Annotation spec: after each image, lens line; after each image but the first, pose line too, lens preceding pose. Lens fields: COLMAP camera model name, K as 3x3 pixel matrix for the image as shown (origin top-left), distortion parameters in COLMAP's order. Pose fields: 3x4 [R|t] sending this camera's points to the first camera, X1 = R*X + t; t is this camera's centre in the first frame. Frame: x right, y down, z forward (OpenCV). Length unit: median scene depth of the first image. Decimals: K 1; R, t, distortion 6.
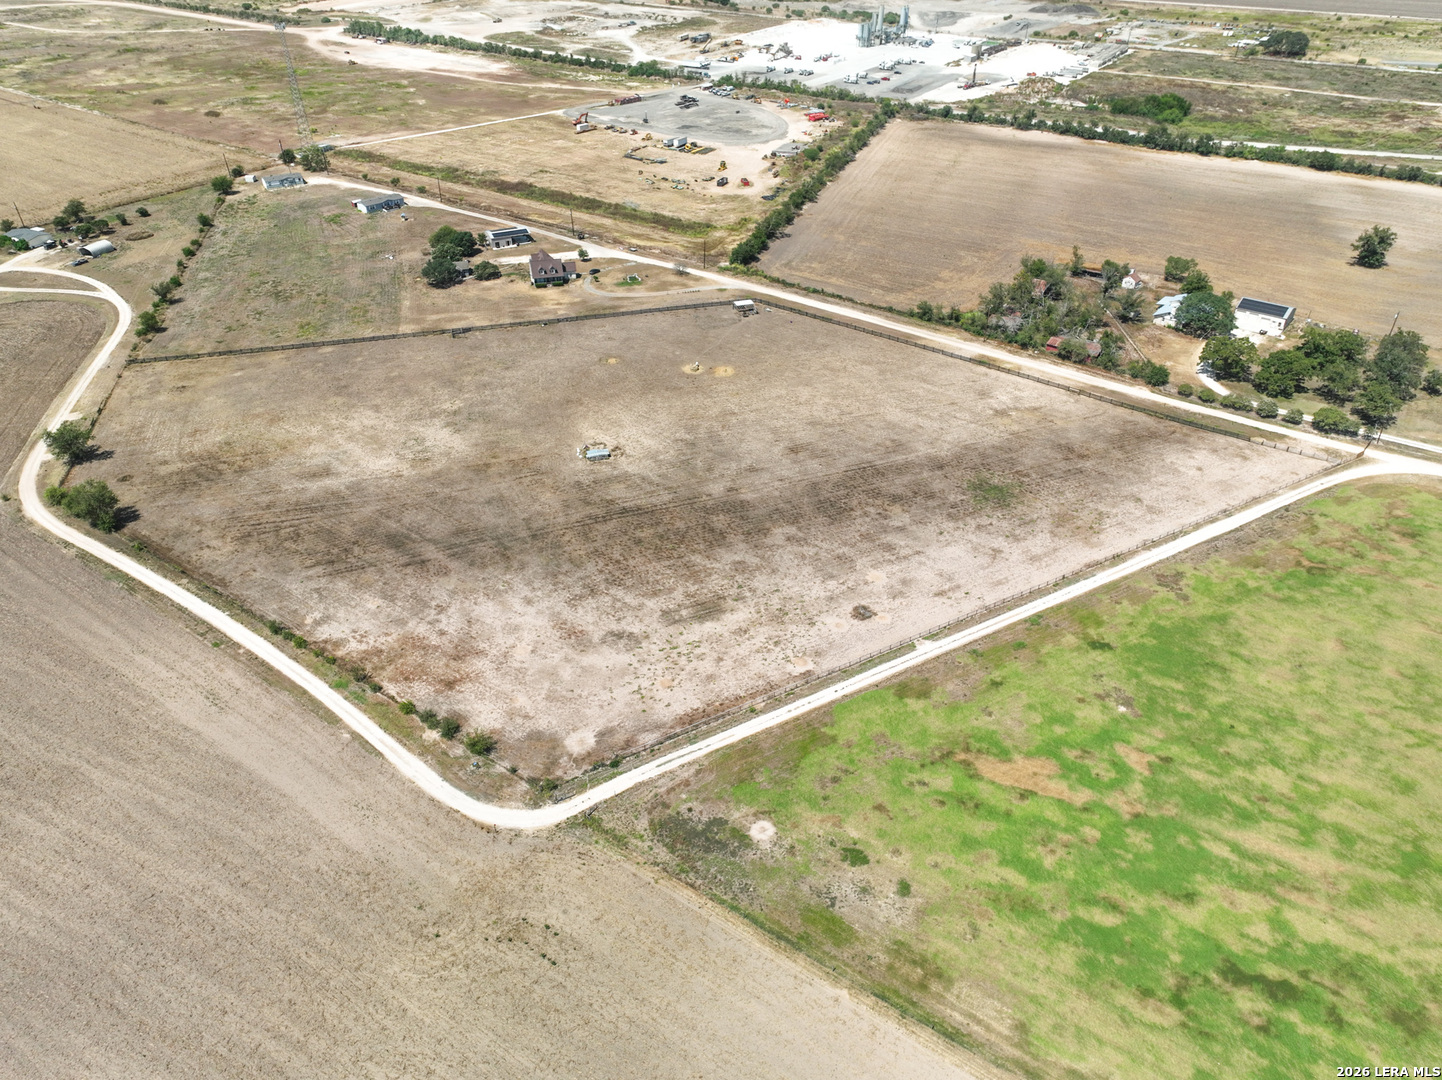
lens RADIAL K [[1013.6, 0, 721.6], [0, 1013.6, 541.2], [0, 0, 1]] dist [-0.002014, 0.020784]
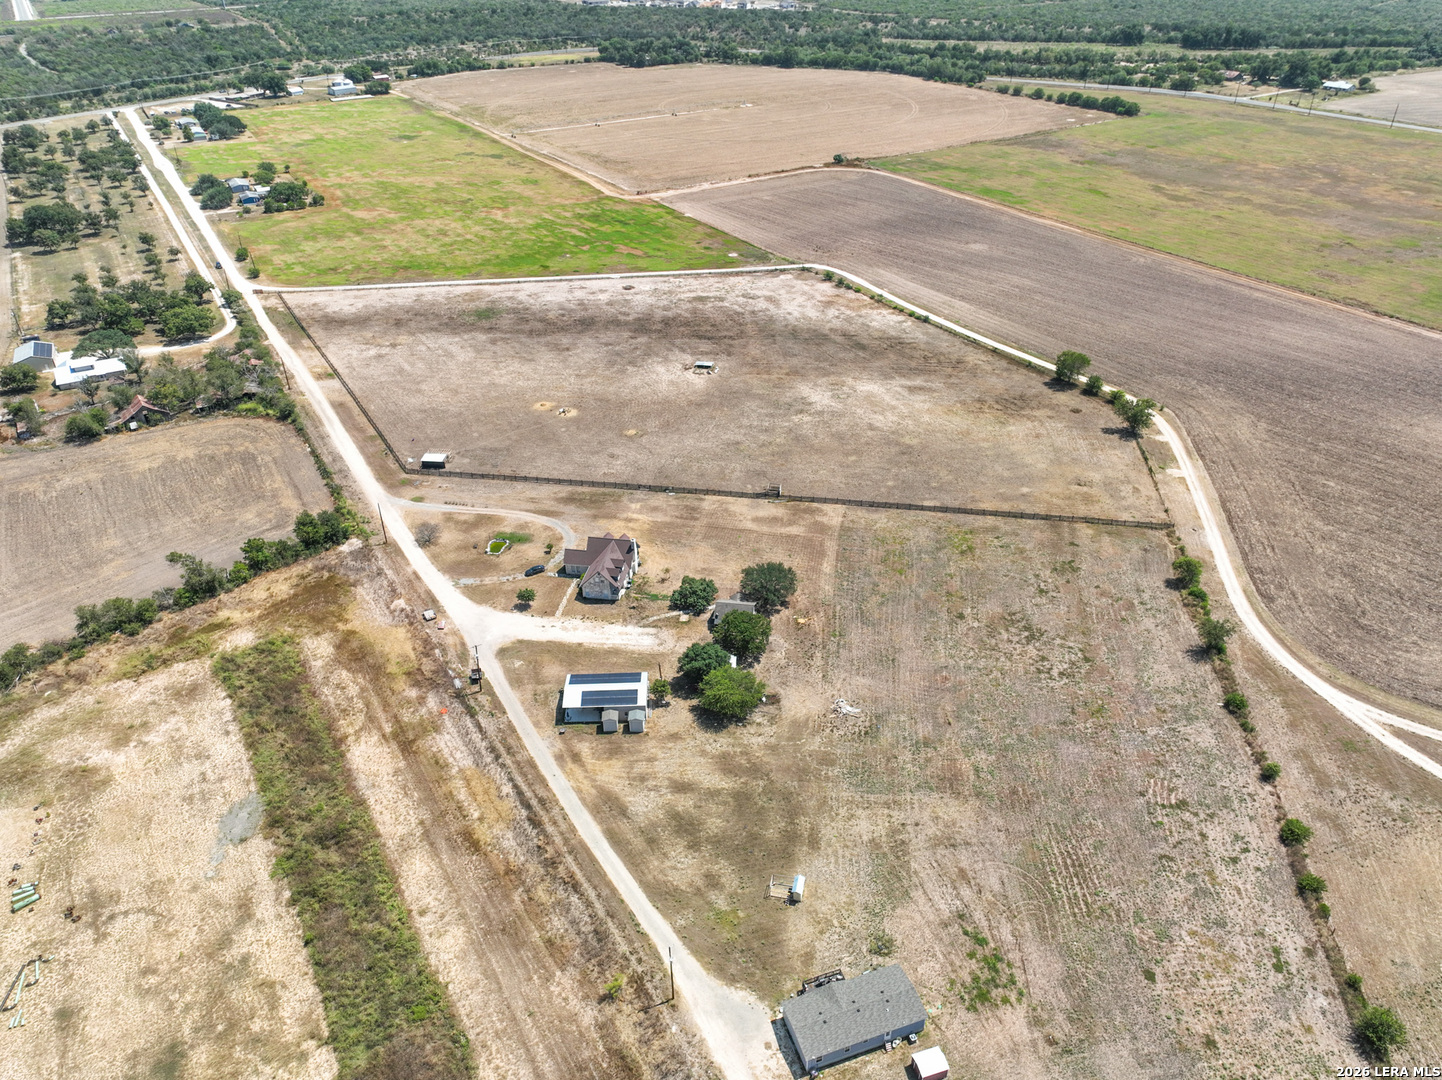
lens RADIAL K [[1013.6, 0, 718.4], [0, 1013.6, 543.4], [0, 0, 1]] dist [-0.002014, 0.020784]
pose [[-0.921051, -0.195264, 0.336951, -0.601235], [0.237703, 0.403478, 0.883574, -1.098828], [-0.308483, 0.893911, -0.325209, 1.576609]]
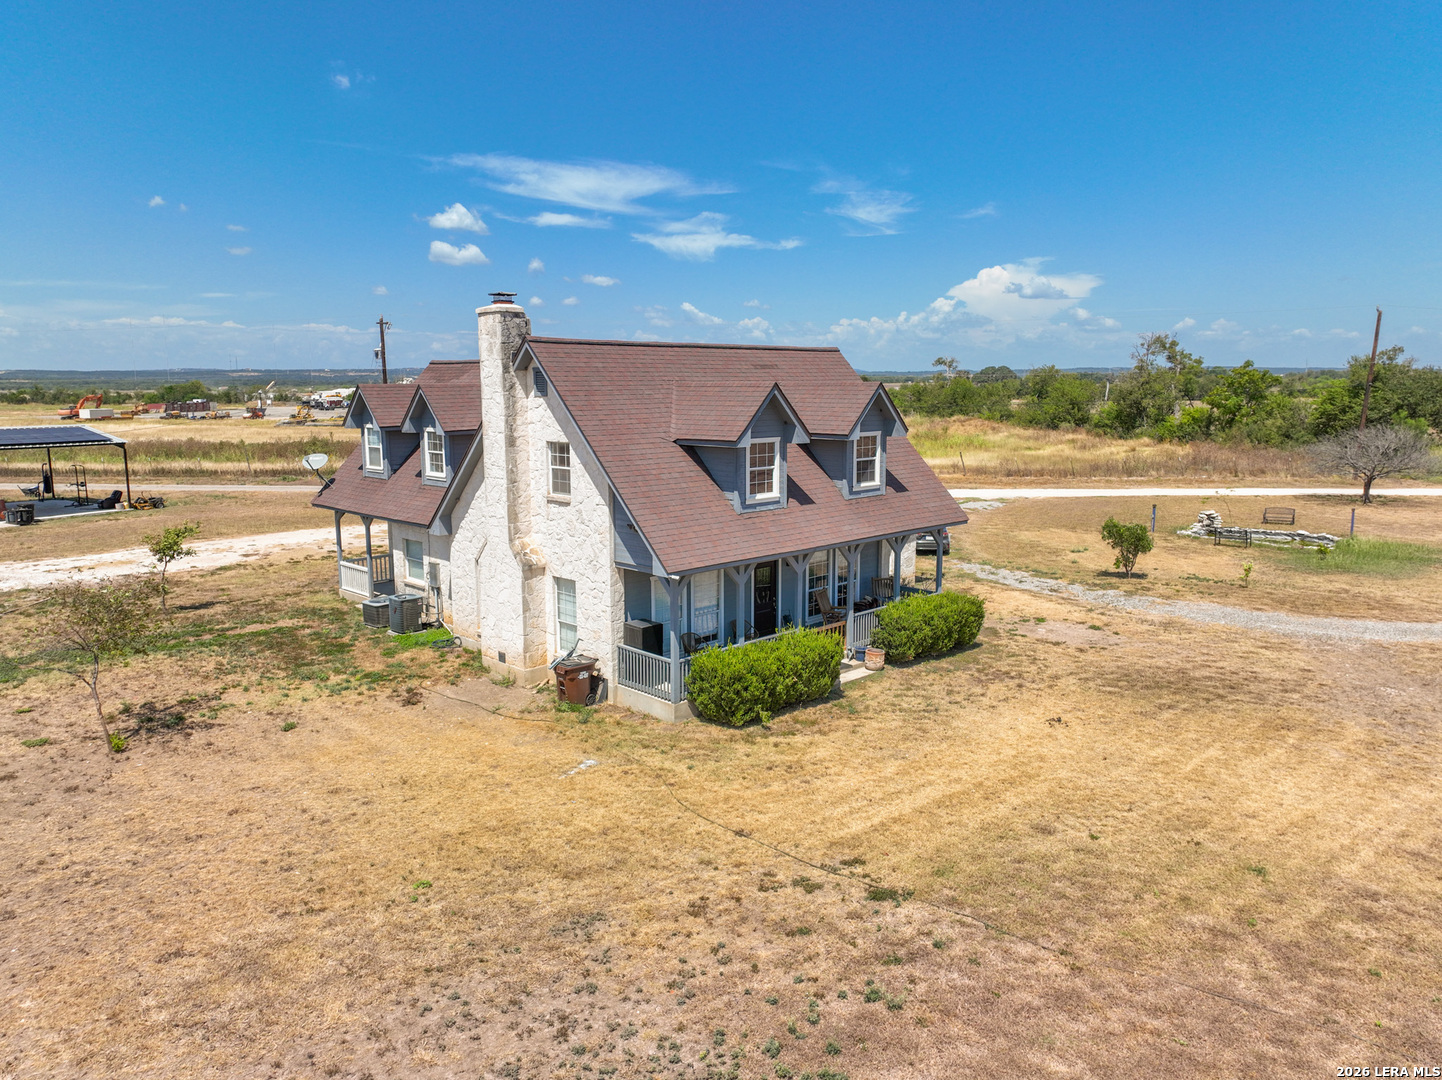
lens RADIAL K [[1013.6, 0, 723.6], [0, 1013.6, 543.3], [0, 0, 1]] dist [-0.002014, 0.020784]
pose [[0.851512, -0.080691, 0.518089, -0.279814], [0.300897, 0.884394, -0.356803, -0.315261], [-0.429404, 0.459714, 0.777352, 1.255393]]
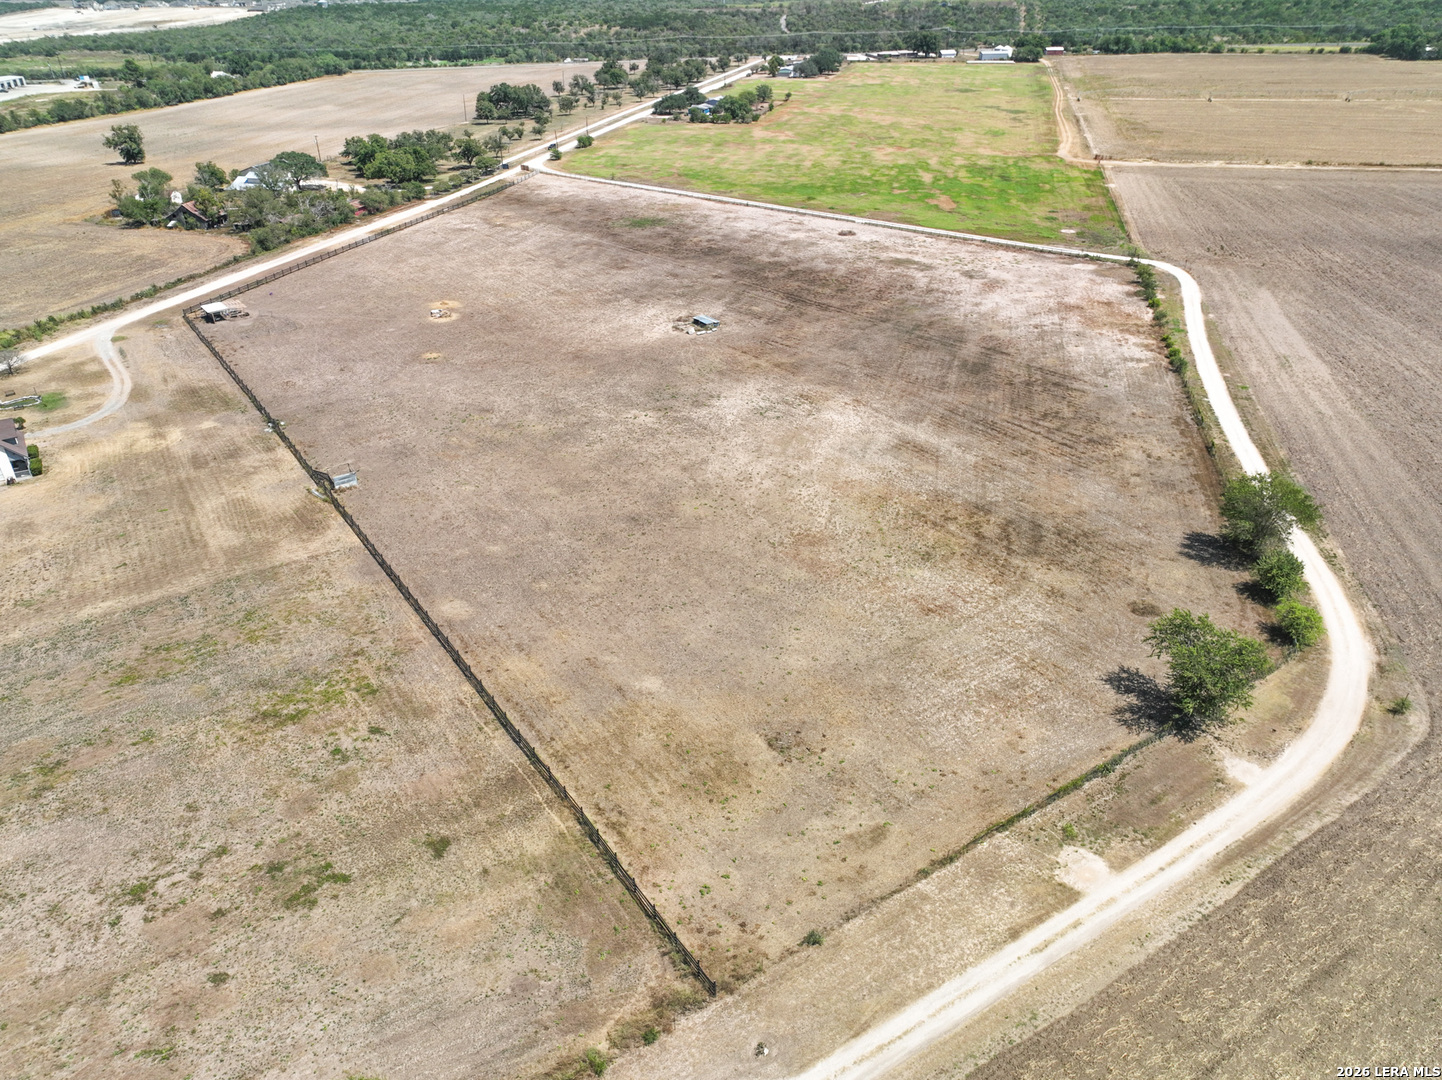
lens RADIAL K [[1013.6, 0, 719.6], [0, 1013.6, 538.0], [0, 0, 1]] dist [-0.002014, 0.020784]
pose [[-0.359051, -0.450122, 0.817602, -0.831013], [0.549477, 0.606159, 0.575018, -0.422883], [-0.754425, 0.655714, 0.029690, 1.053636]]
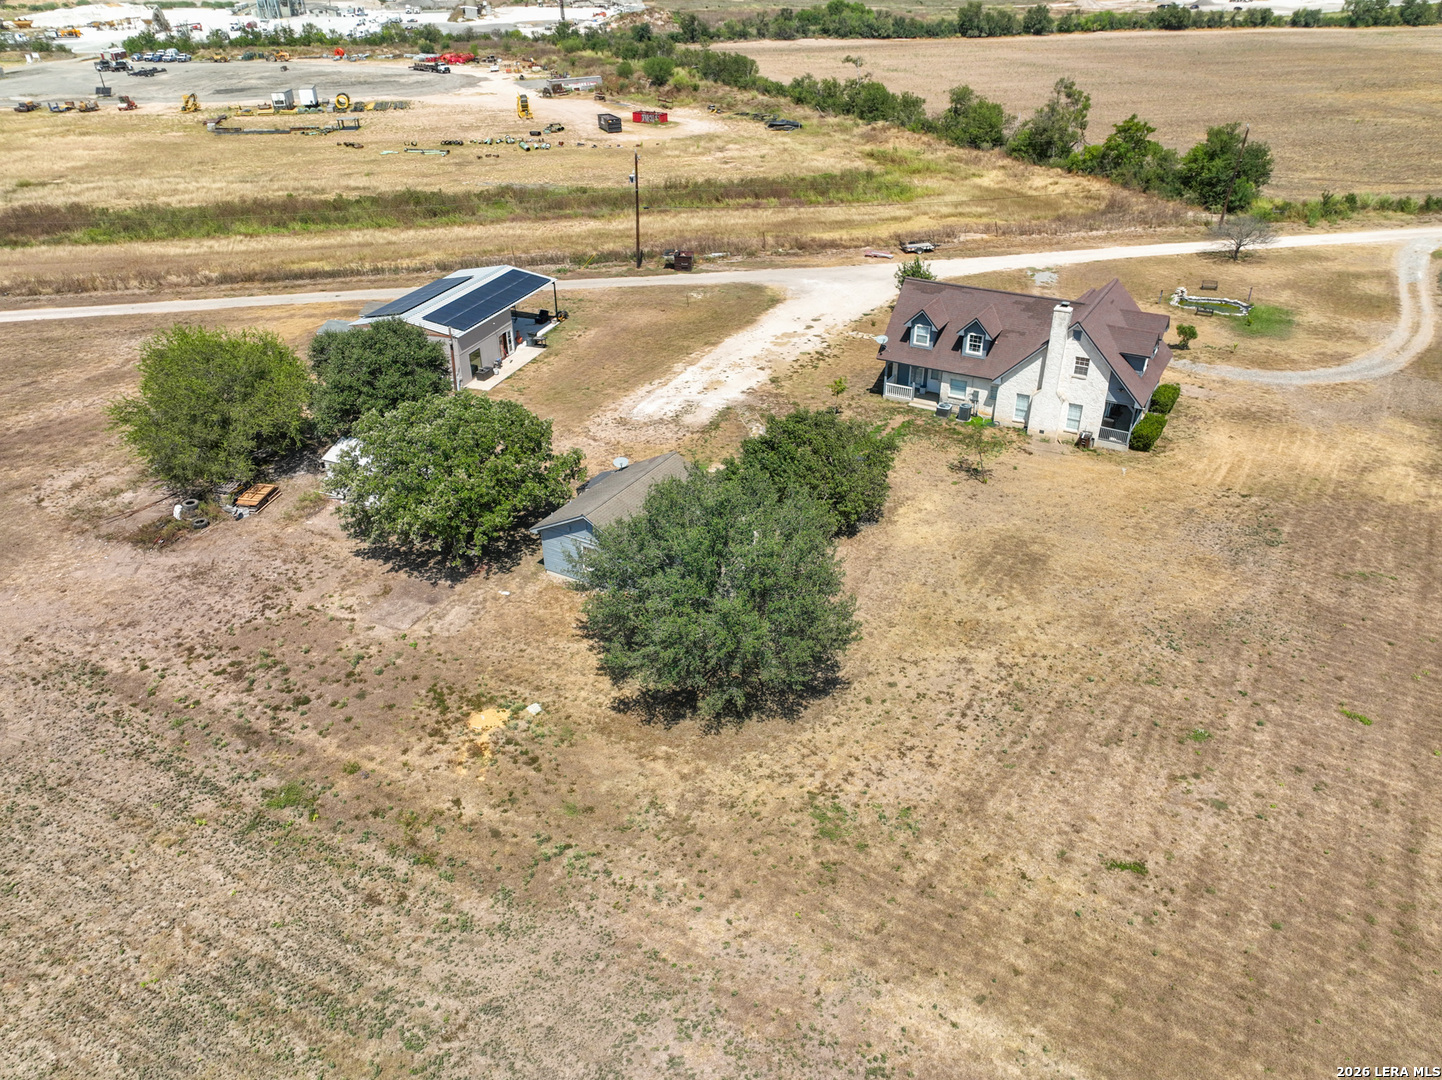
lens RADIAL K [[1013.6, 0, 721.7], [0, 1013.6, 542.5], [0, 0, 1]] dist [-0.002014, 0.020784]
pose [[0.686733, -0.367951, 0.626905, -0.467419], [0.420022, 0.904739, 0.070914, -0.369769], [-0.593279, 0.214615, 0.775861, 1.199481]]
